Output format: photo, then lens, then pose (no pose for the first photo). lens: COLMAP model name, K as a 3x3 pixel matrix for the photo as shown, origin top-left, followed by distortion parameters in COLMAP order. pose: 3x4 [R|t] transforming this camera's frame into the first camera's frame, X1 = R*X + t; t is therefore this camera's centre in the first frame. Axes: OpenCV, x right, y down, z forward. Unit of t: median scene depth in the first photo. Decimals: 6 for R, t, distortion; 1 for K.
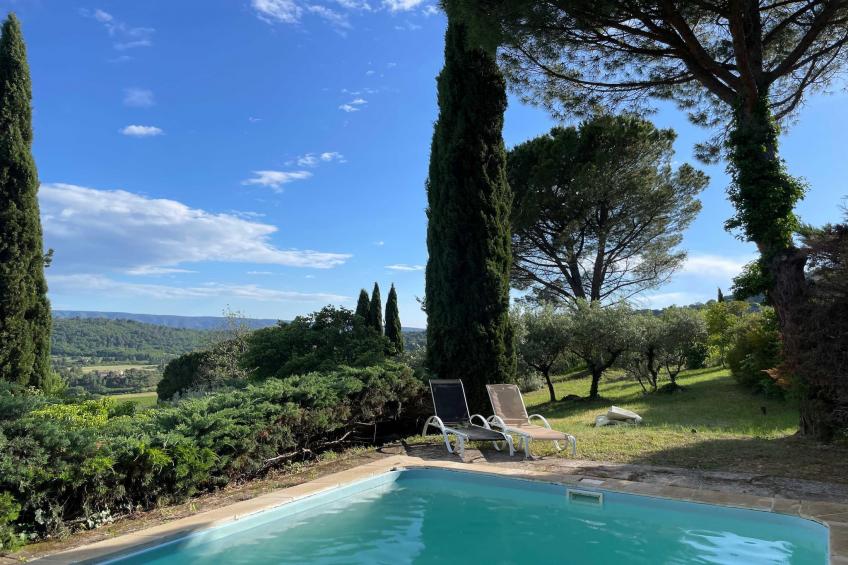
lens RADIAL K [[661.6, 0, 426.2], [0, 661.6, 275.2], [0, 0, 1]] dist [0.033046, -0.024542]
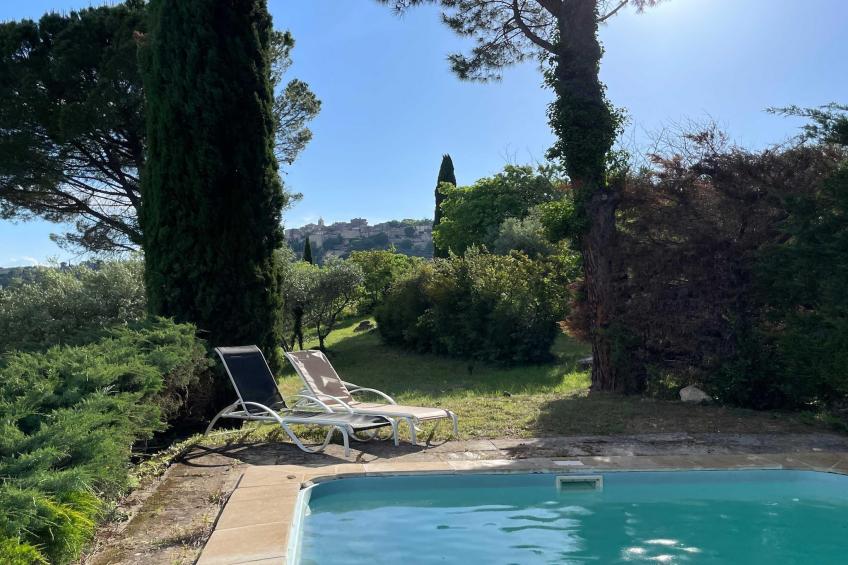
lens RADIAL K [[816.9, 0, 422.8], [0, 816.9, 313.6], [0, 0, 1]] dist [0.012913, 0.000000]
pose [[0.780511, -0.012312, 0.625021, -0.292931], [-0.058397, 0.993998, 0.092505, 0.036102], [-0.622409, -0.108701, 0.775108, 0.237030]]
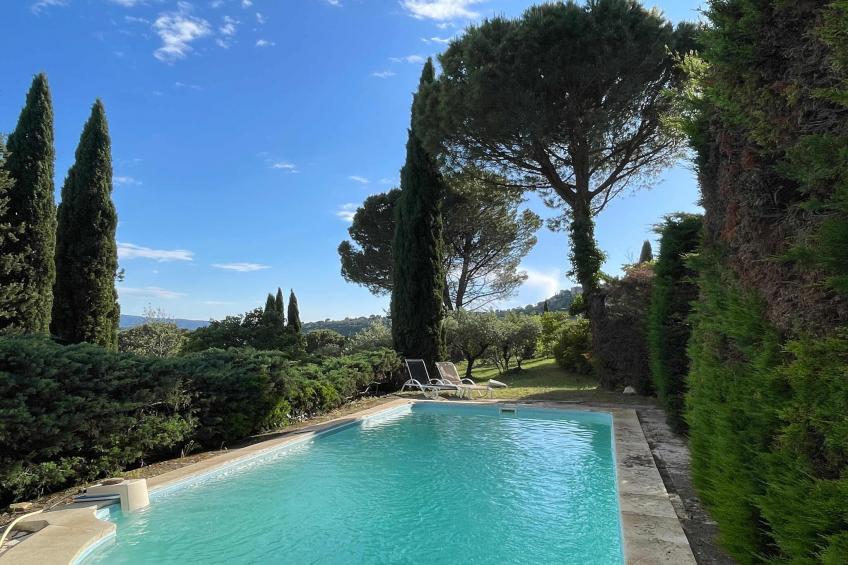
lens RADIAL K [[630.8, 0, 424.5], [0, 630.8, 286.1], [0, 0, 1]] dist [0.009514, -0.028381]
pose [[0.969835, 0.029132, 0.242015, -0.305067], [-0.033140, 0.999372, 0.012506, -0.045588], [-0.241498, -0.020149, 0.970192, -0.514097]]
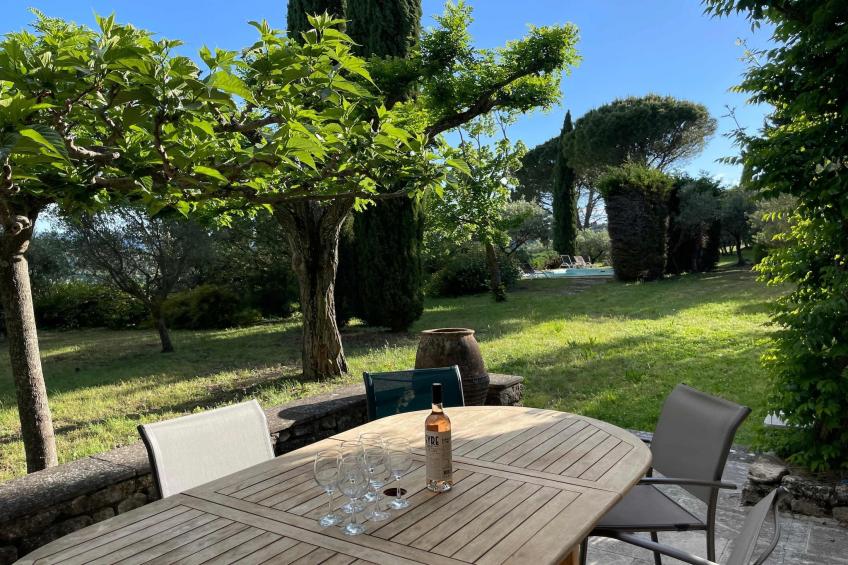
lens RADIAL K [[630.8, 0, 423.7], [0, 630.8, 286.1], [0, 0, 1]] dist [0.009514, -0.028381]
pose [[0.998791, -0.024380, 0.042683, -0.888636], [0.017976, 0.989348, 0.144458, -0.198474], [-0.045750, -0.143517, 0.988590, -2.483757]]
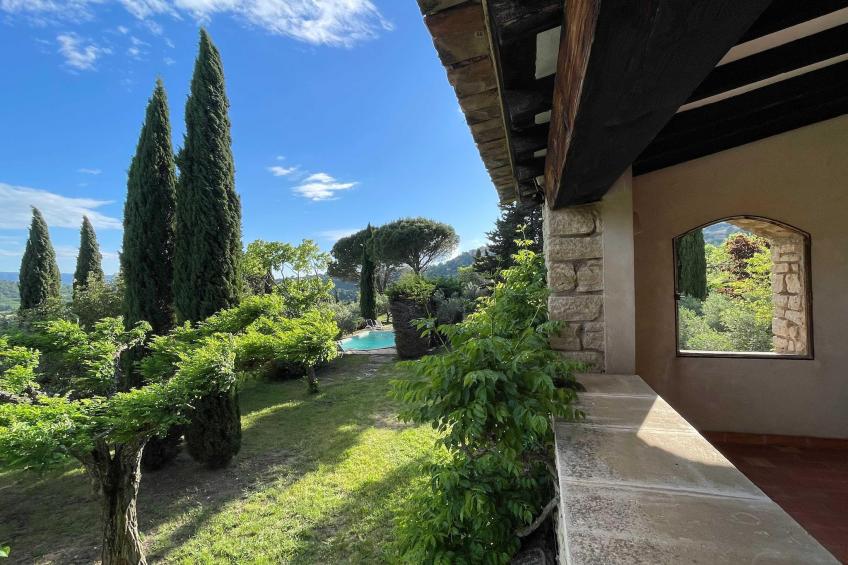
lens RADIAL K [[422.6, 0, 425.3], [0, 422.6, 277.9], [0, 0, 1]] dist [-0.001432, -0.000198]
pose [[0.927217, -0.016621, 0.374156, -0.812309], [-0.009170, 0.997708, 0.067046, -0.423677], [-0.374413, -0.065597, 0.924939, -2.391881]]
